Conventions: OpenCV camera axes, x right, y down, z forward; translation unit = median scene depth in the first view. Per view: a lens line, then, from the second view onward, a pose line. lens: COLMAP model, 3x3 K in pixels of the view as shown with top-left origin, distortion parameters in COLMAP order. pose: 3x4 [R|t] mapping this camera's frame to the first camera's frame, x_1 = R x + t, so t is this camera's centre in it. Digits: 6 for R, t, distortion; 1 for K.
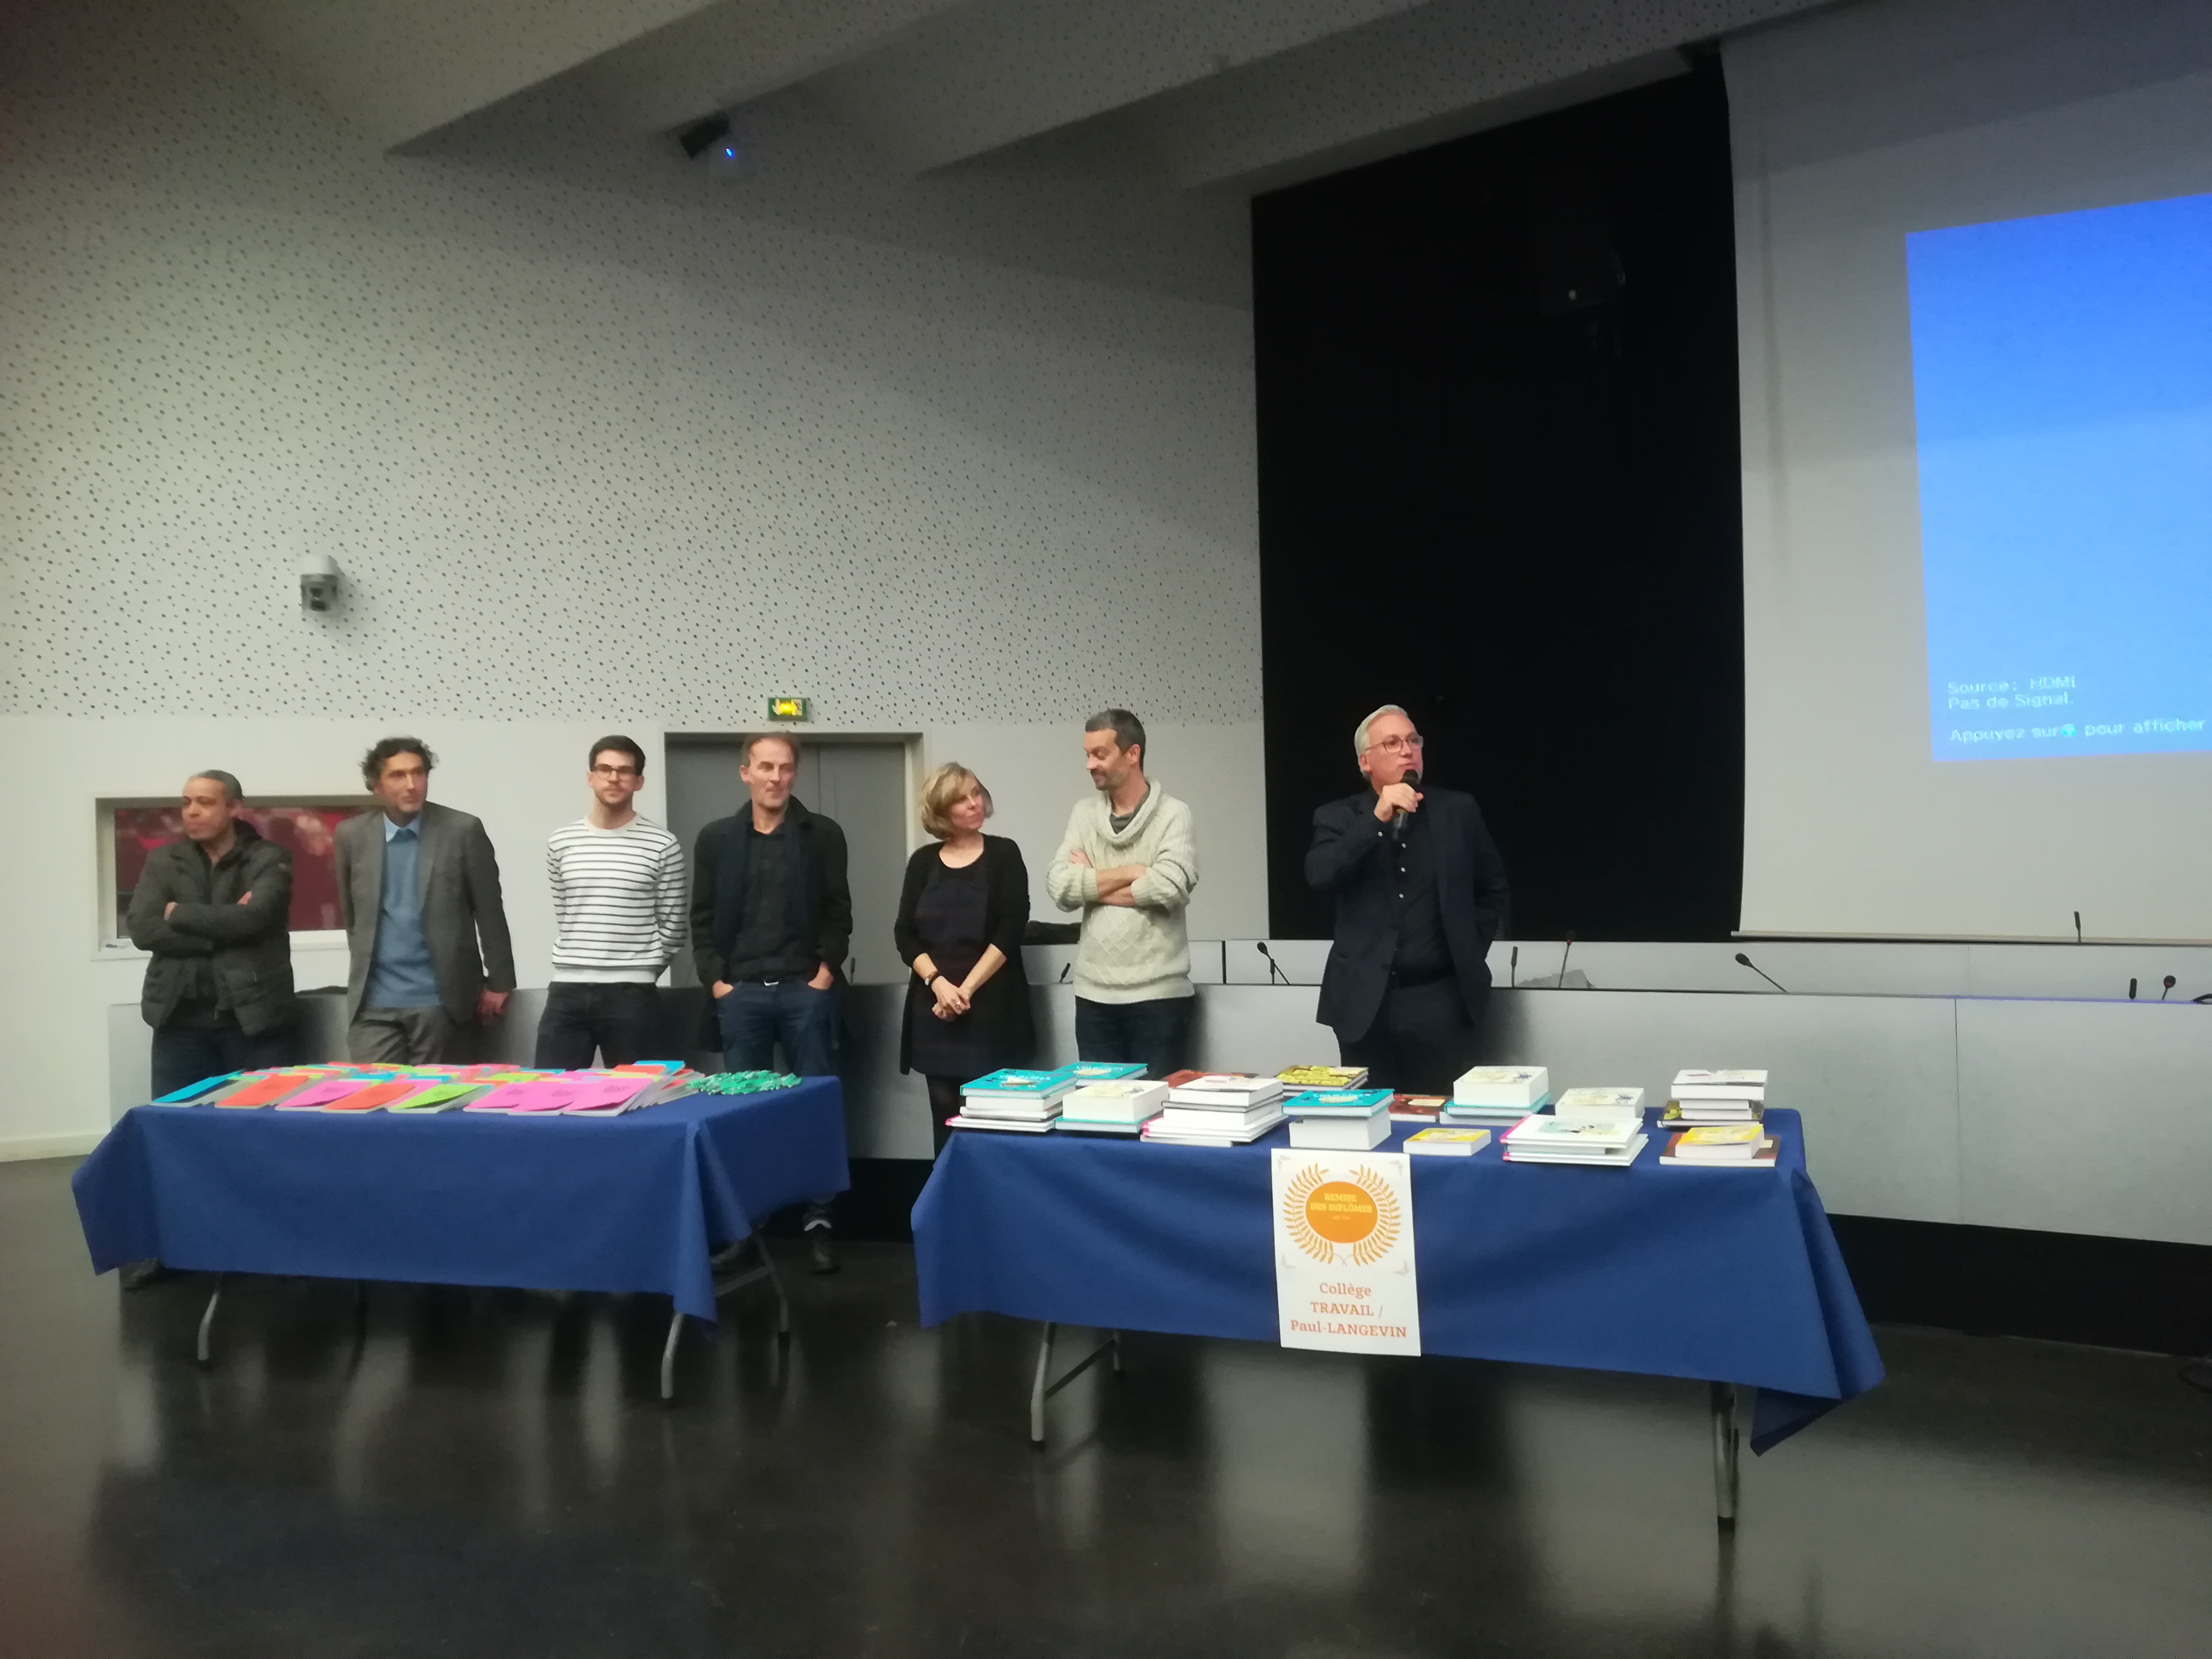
lens RADIAL K [[1713.7, 0, 1099.4], [0, 1713.7, 834.7], [0, 0, 1]] dist [0.039972, -0.049788]
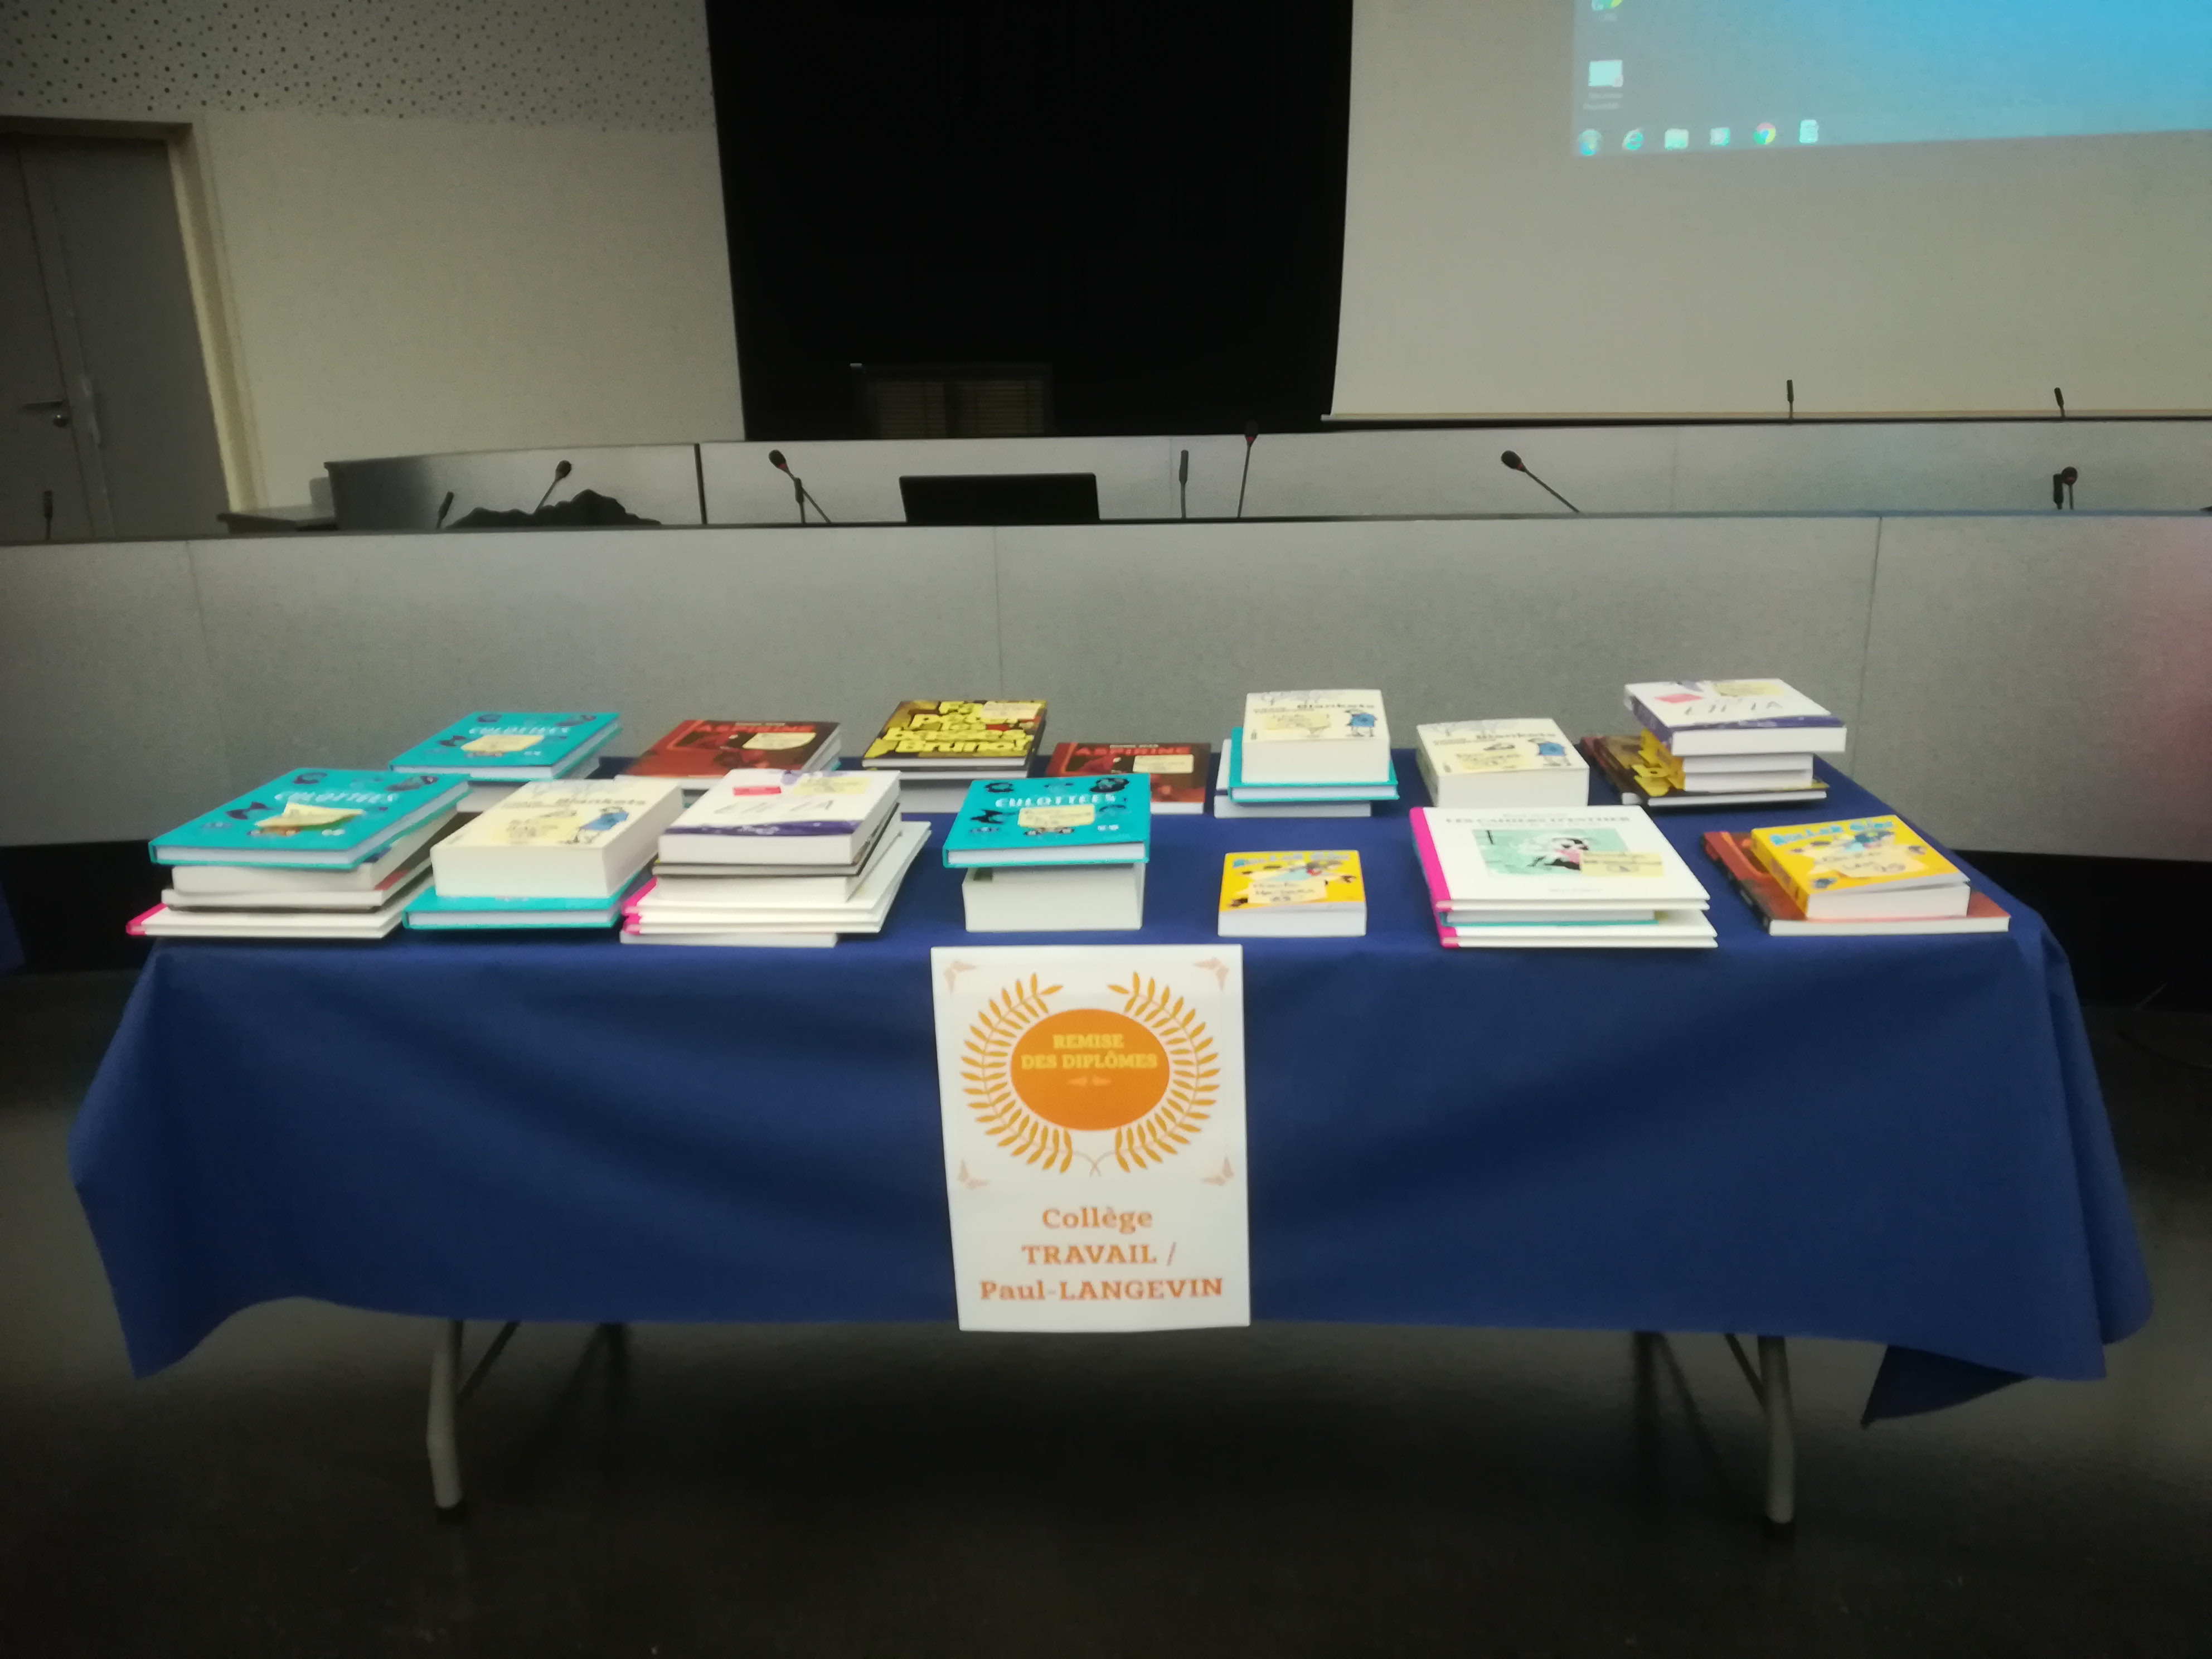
lens RADIAL K [[1712.7, 0, 1101.1], [0, 1712.7, 834.1], [0, 0, 1]] dist [0.064265, -0.084438]
pose [[0.949316, -0.091701, 0.300649, 0.004632], [0.000852, 0.957244, 0.289280, 0.010700], [-0.314322, -0.274362, 0.908805, 0.245057]]
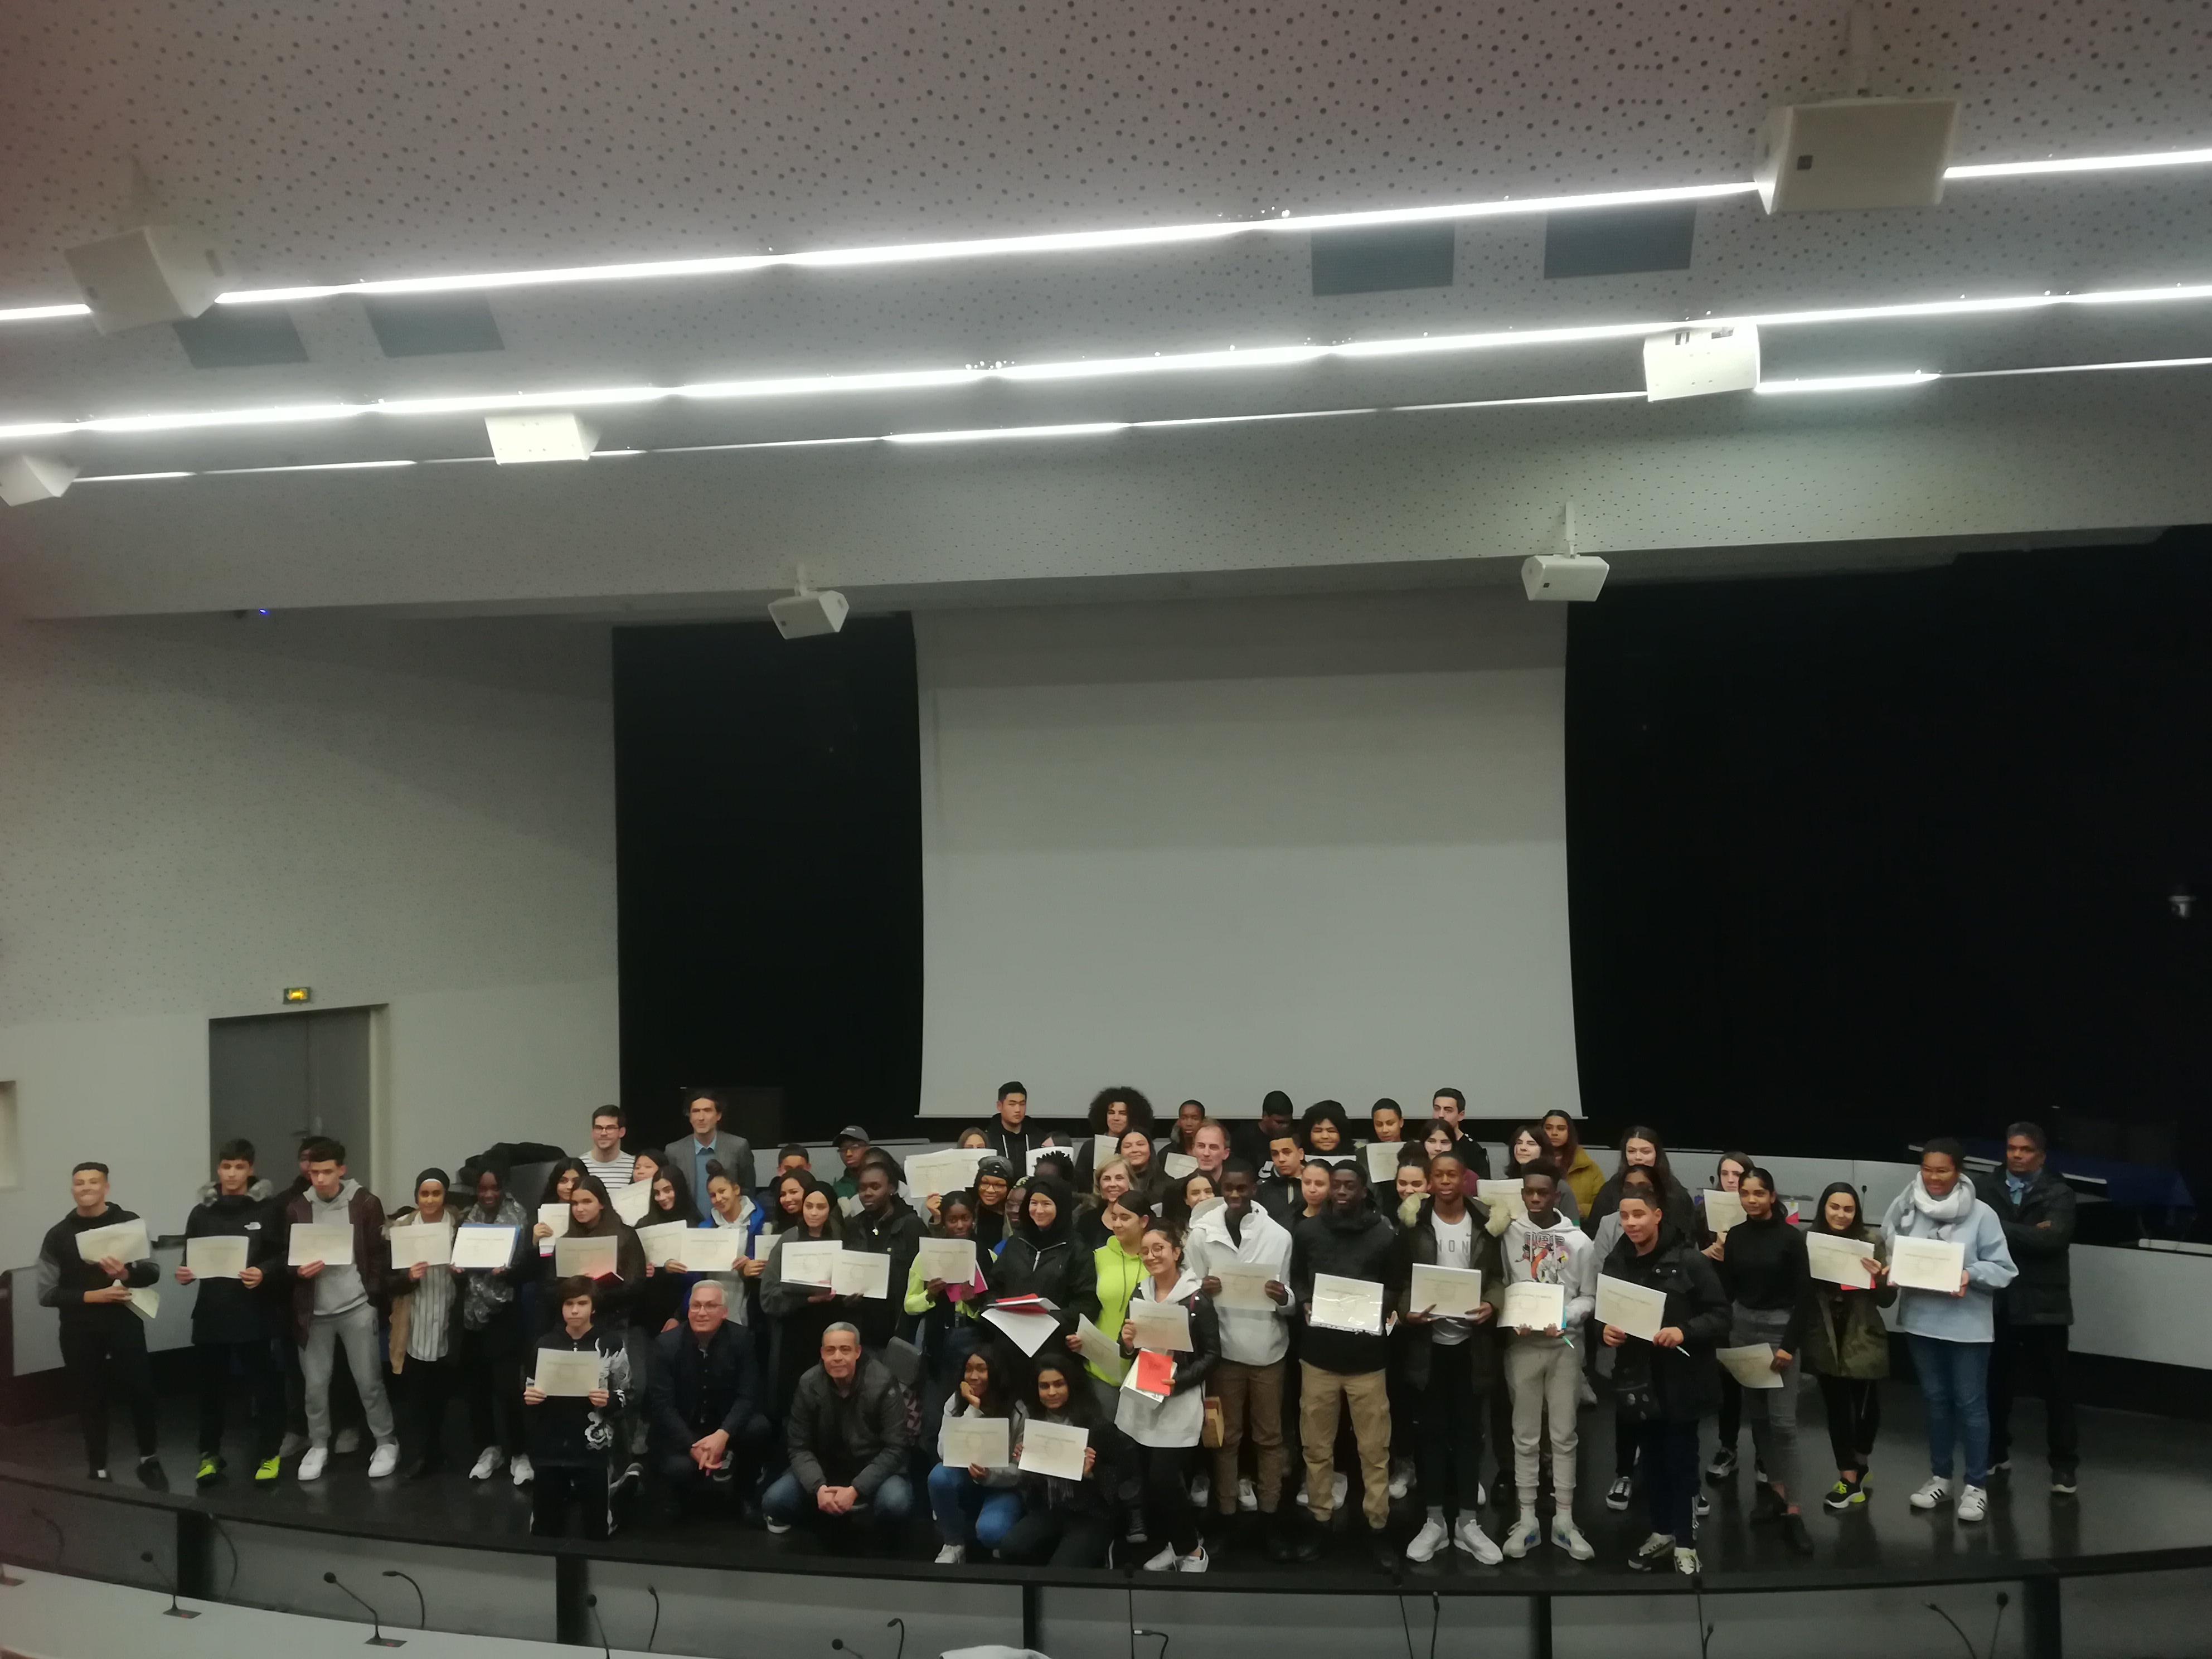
lens RADIAL K [[1711.9, 0, 1099.2], [0, 1711.9, 839.3], [0, 0, 1]] dist [0.067213, -0.094832]
pose [[0.884108, 0.009000, 0.467196, -0.296681], [-0.002377, 0.999888, -0.014763, -0.205176], [-0.467277, 0.011941, 0.884030, -0.656909]]
